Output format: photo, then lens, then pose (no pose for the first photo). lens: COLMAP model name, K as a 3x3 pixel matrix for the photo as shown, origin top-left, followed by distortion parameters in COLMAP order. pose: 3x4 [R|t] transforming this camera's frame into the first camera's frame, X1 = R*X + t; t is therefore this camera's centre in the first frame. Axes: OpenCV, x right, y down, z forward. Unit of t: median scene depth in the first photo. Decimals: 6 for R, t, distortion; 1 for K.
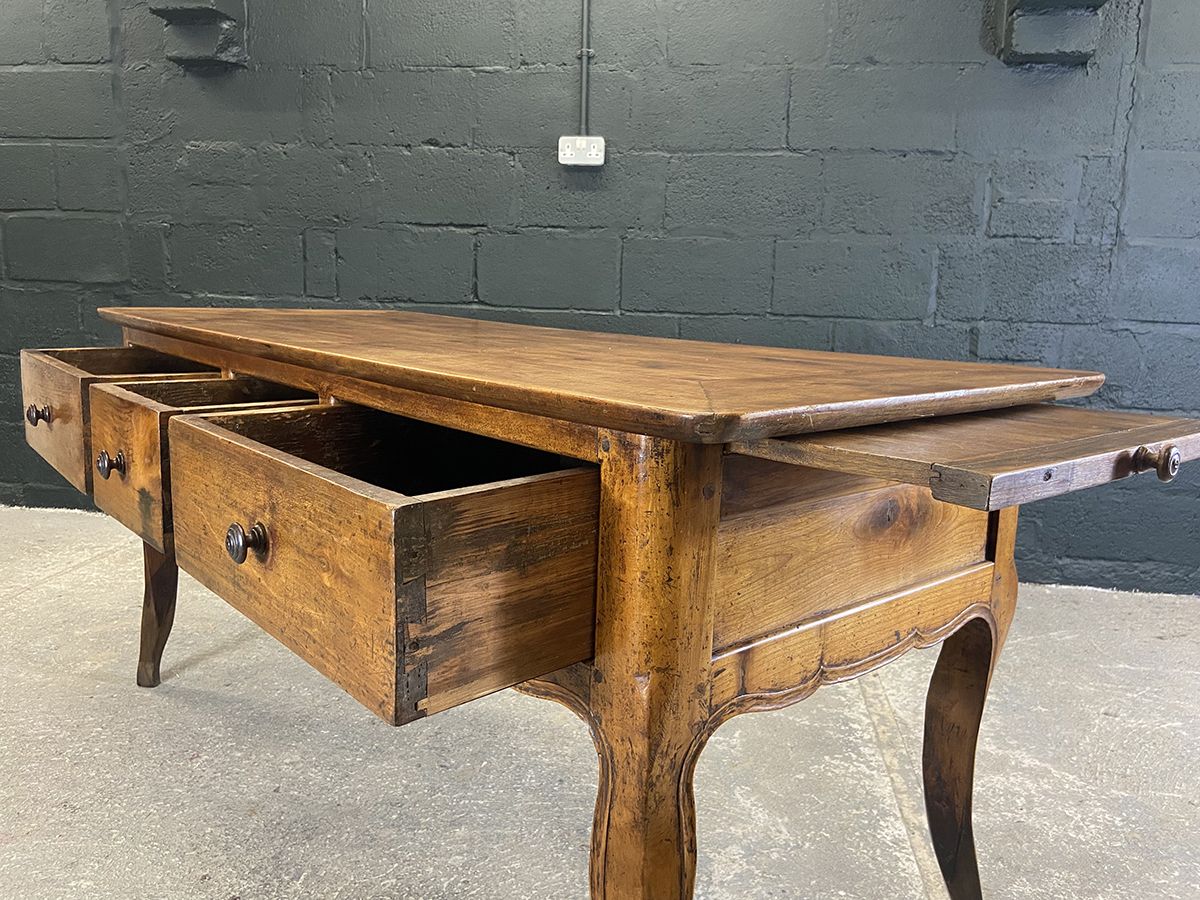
lens RADIAL K [[909.7, 0, 597.7], [0, 909.7, 442.0], [0, 0, 1]] dist [0.115636, -0.149848]
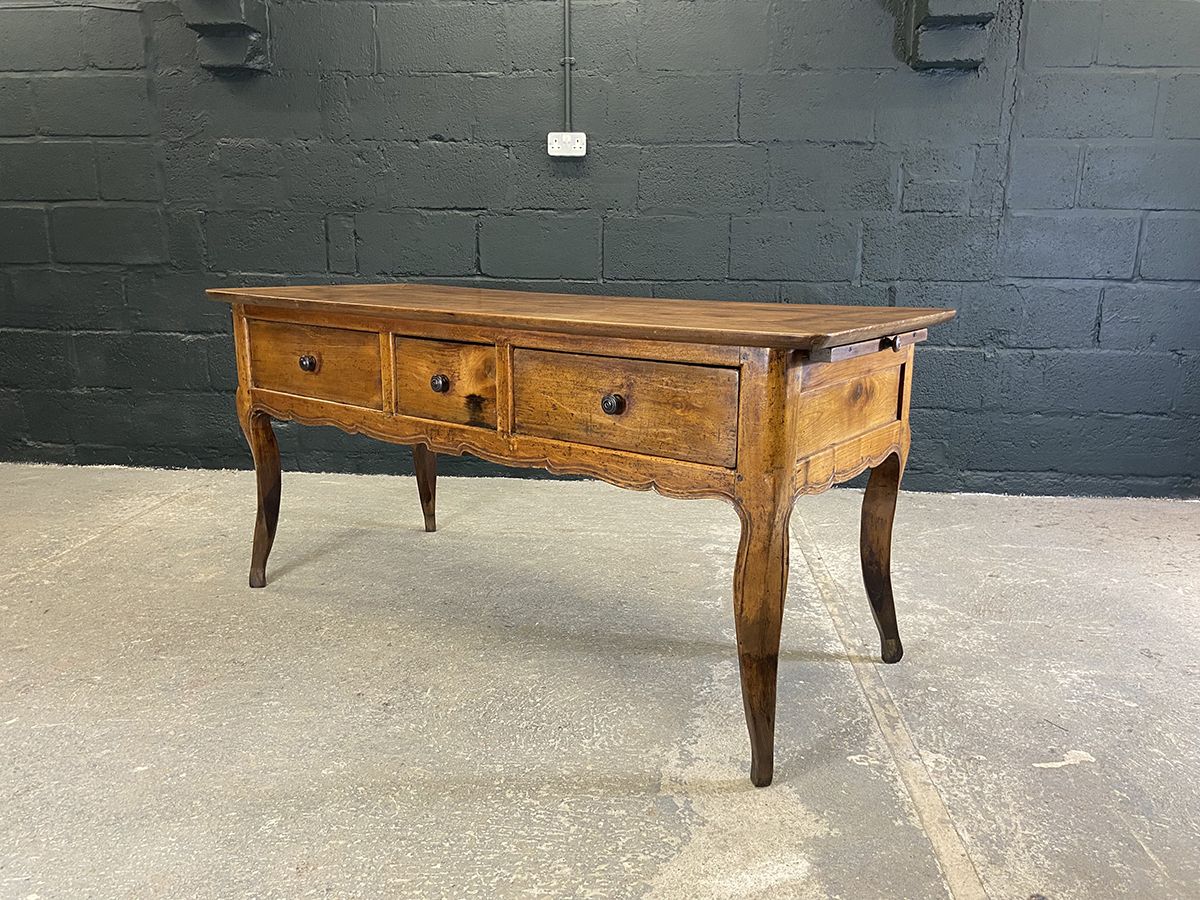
lens RADIAL K [[907.8, 0, 599.5], [0, 907.8, 441.9], [0, 0, 1]] dist [0.119873, -0.155157]
pose [[0.997298, -0.035473, 0.064324, -0.066847], [0.032826, 0.998589, 0.041754, 0.018774], [-0.065714, -0.039530, 0.997055, -0.201957]]
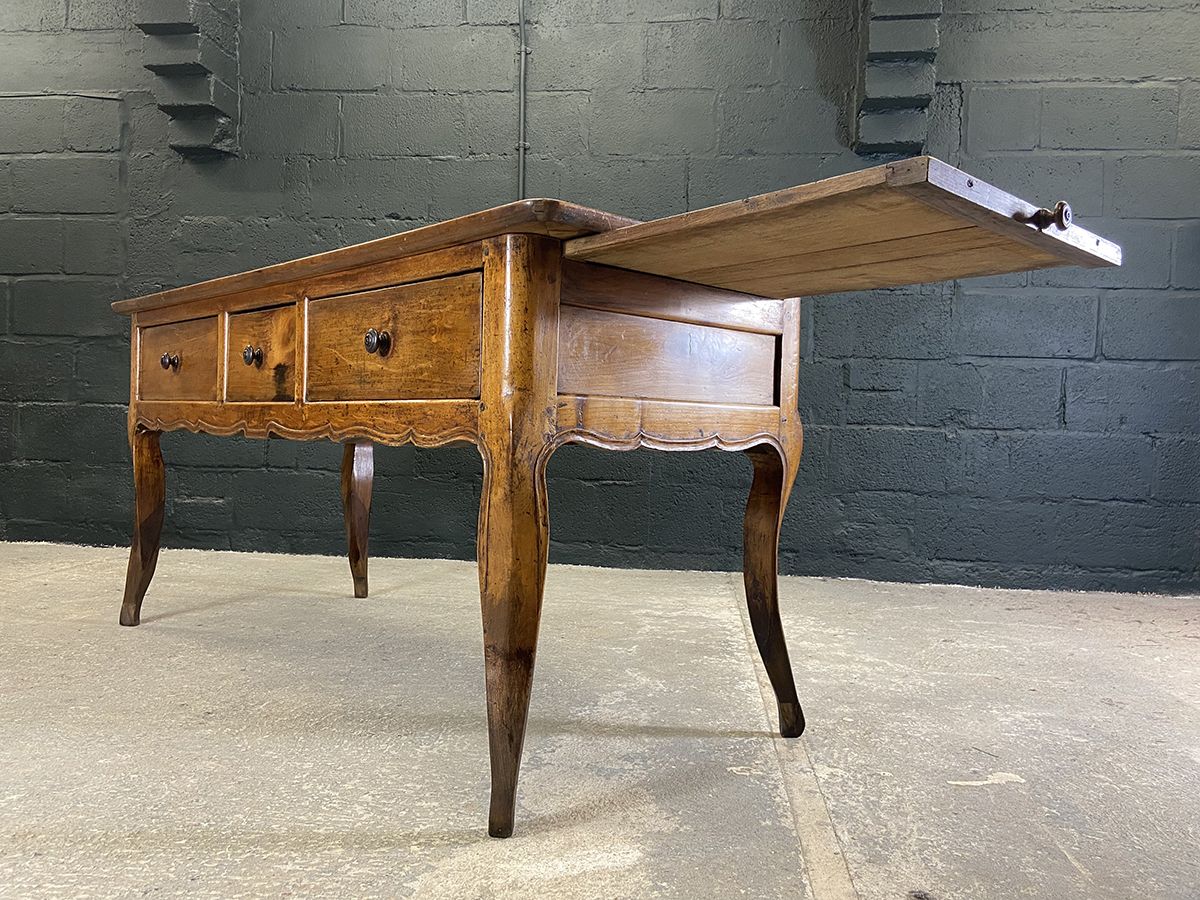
lens RADIAL K [[907.8, 0, 600.2], [0, 907.8, 441.7], [0, 0, 1]] dist [0.119873, -0.155157]
pose [[0.999098, -0.001678, 0.042420, 0.038008], [0.008341, 0.987503, -0.157377, 0.160326], [-0.041625, 0.157589, 0.986627, -0.142983]]
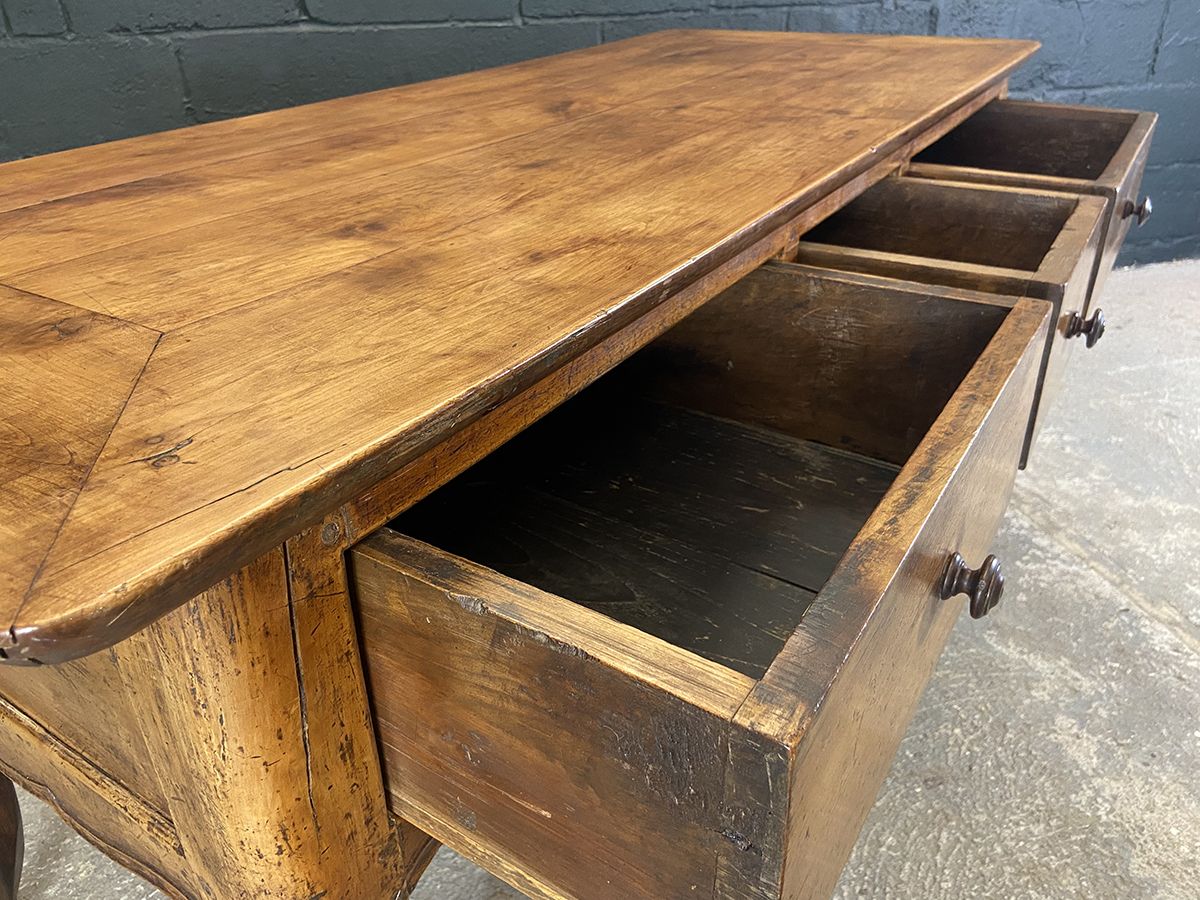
lens RADIAL K [[909.7, 0, 579.5], [0, 909.7, 452.7], [0, 0, 1]] dist [0.115636, -0.149848]
pose [[0.912422, -0.241936, 0.330081, -0.270523], [0.115715, 0.926150, 0.358966, -0.088776], [-0.392551, -0.289333, 0.873035, 0.263587]]
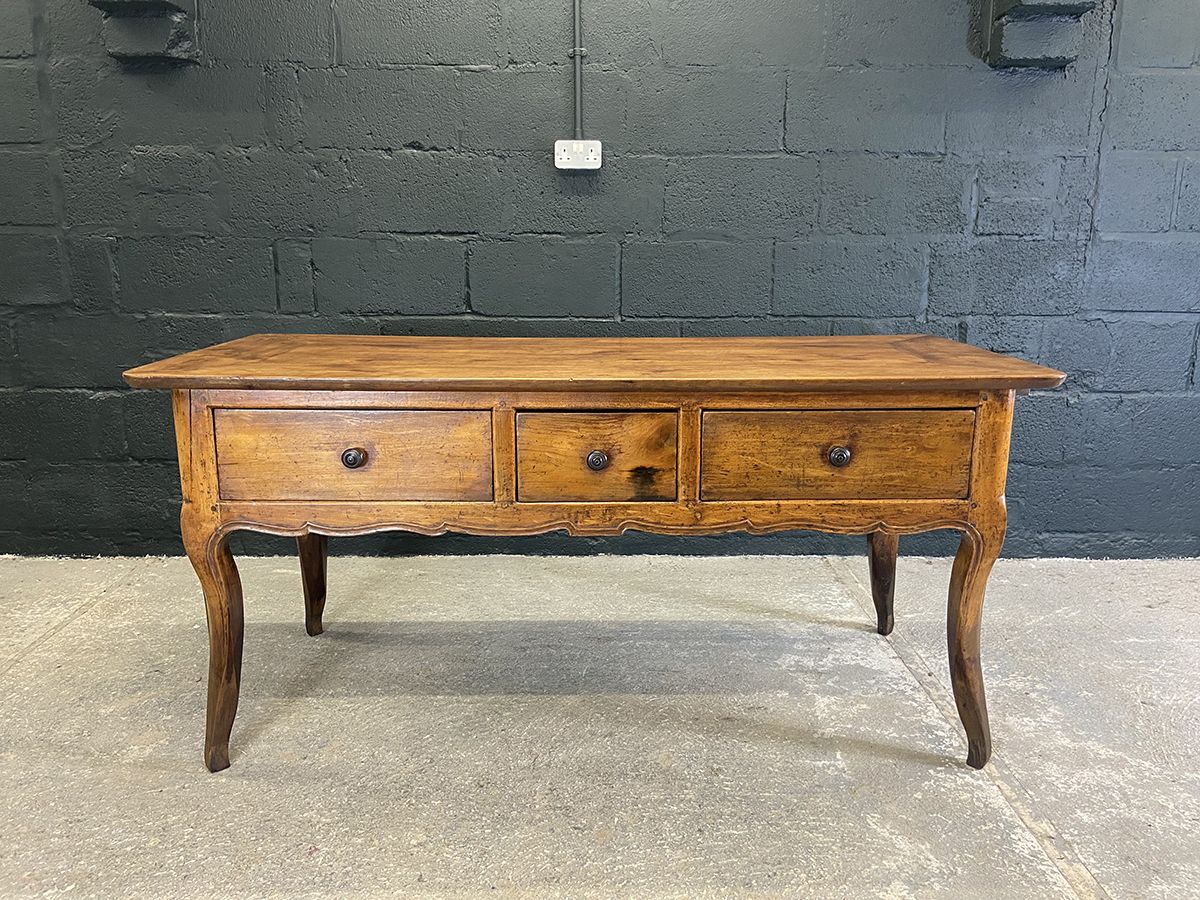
lens RADIAL K [[909.7, 0, 601.1], [0, 909.7, 441.8], [0, 0, 1]] dist [0.115636, -0.149848]
pose [[0.986408, -0.061537, 0.152358, -0.163199], [0.053835, 0.997079, 0.054178, -0.067548], [-0.155246, -0.045239, 0.986839, 0.027444]]
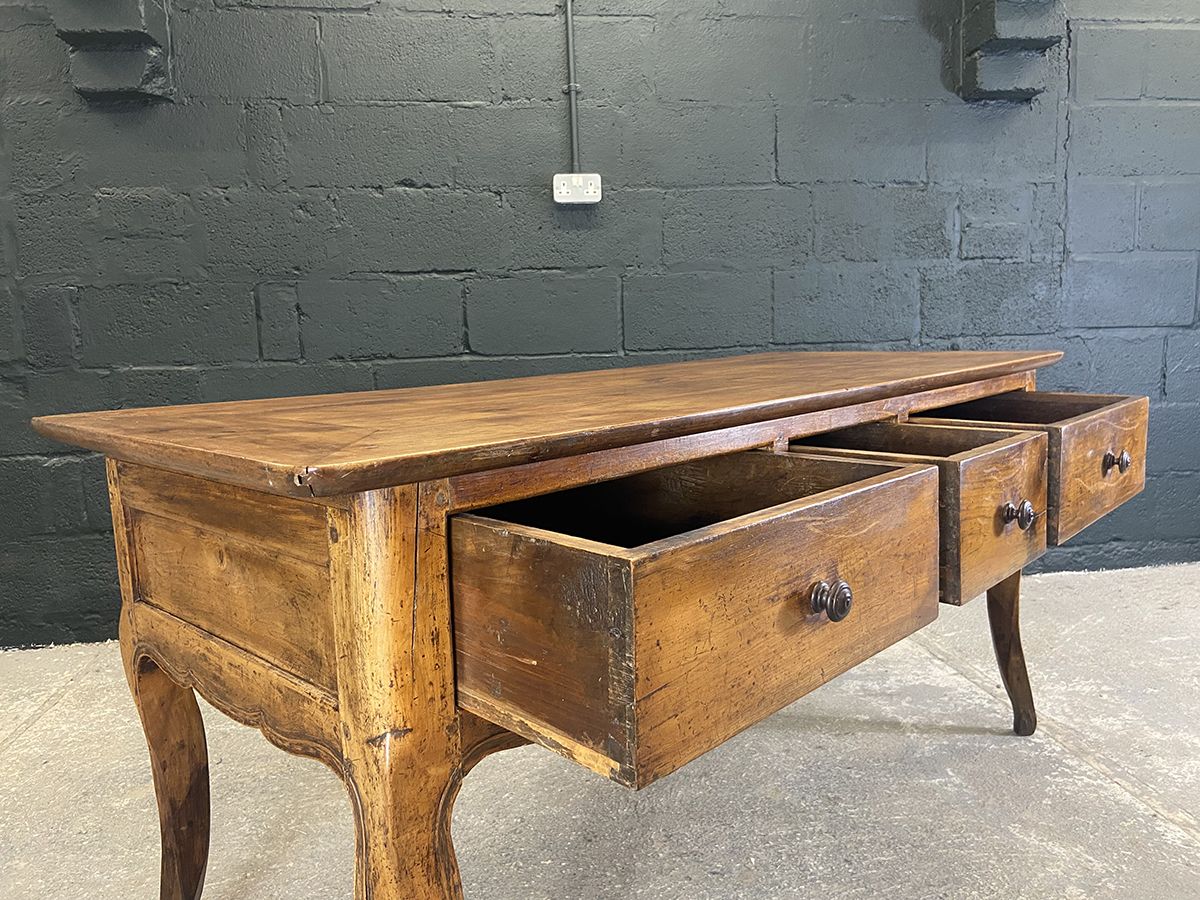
lens RADIAL K [[907.8, 0, 596.9], [0, 907.8, 440.8], [0, 0, 1]] dist [0.119873, -0.155157]
pose [[0.955380, -0.097433, 0.278848, -0.294963], [0.109148, 0.993665, -0.026763, -0.029075], [-0.274474, 0.056005, 0.959962, 0.097093]]
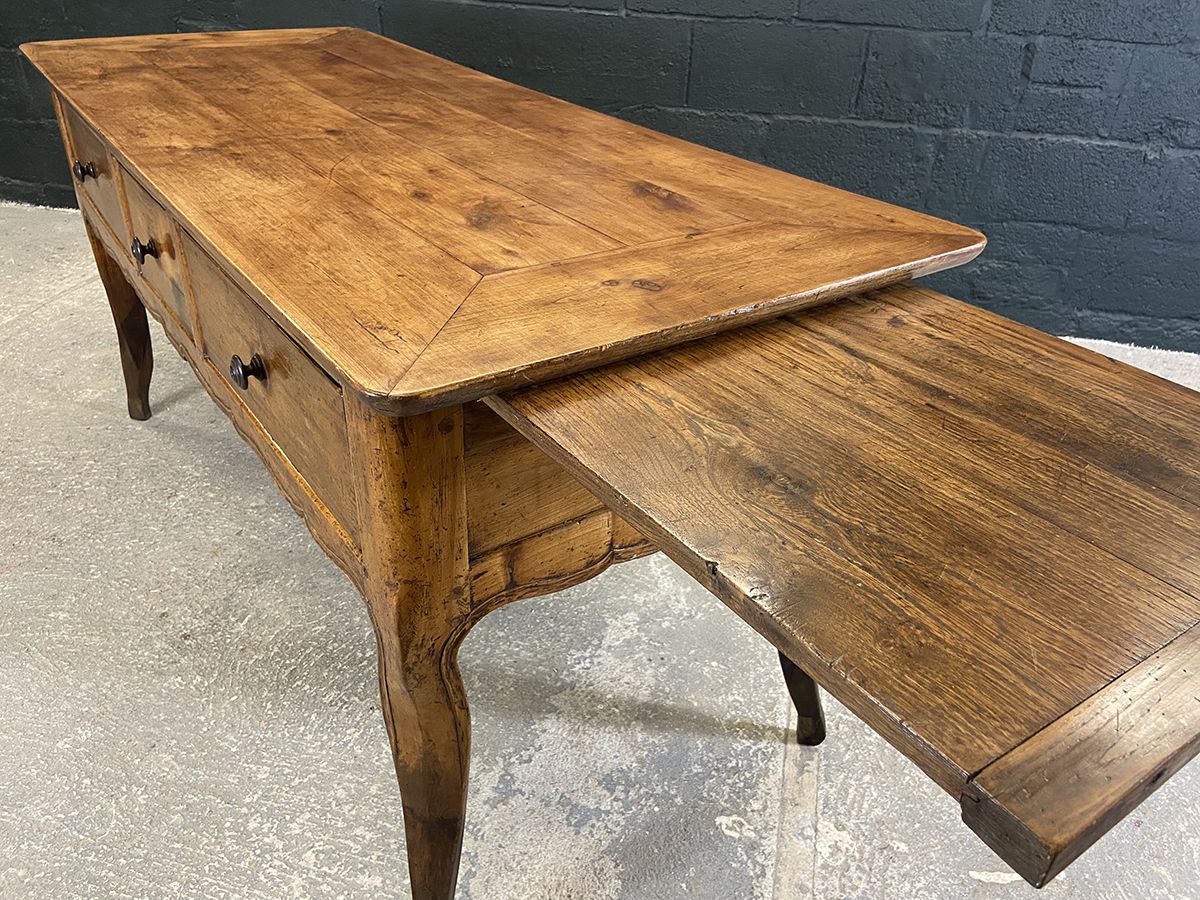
lens RADIAL K [[909.7, 0, 595.3], [0, 909.7, 444.3], [0, 0, 1]] dist [0.115636, -0.149848]
pose [[0.994664, 0.054516, -0.087590, 0.101225], [-0.019597, 0.933368, 0.358386, -0.077651], [0.101292, -0.354757, 0.929456, 0.026607]]
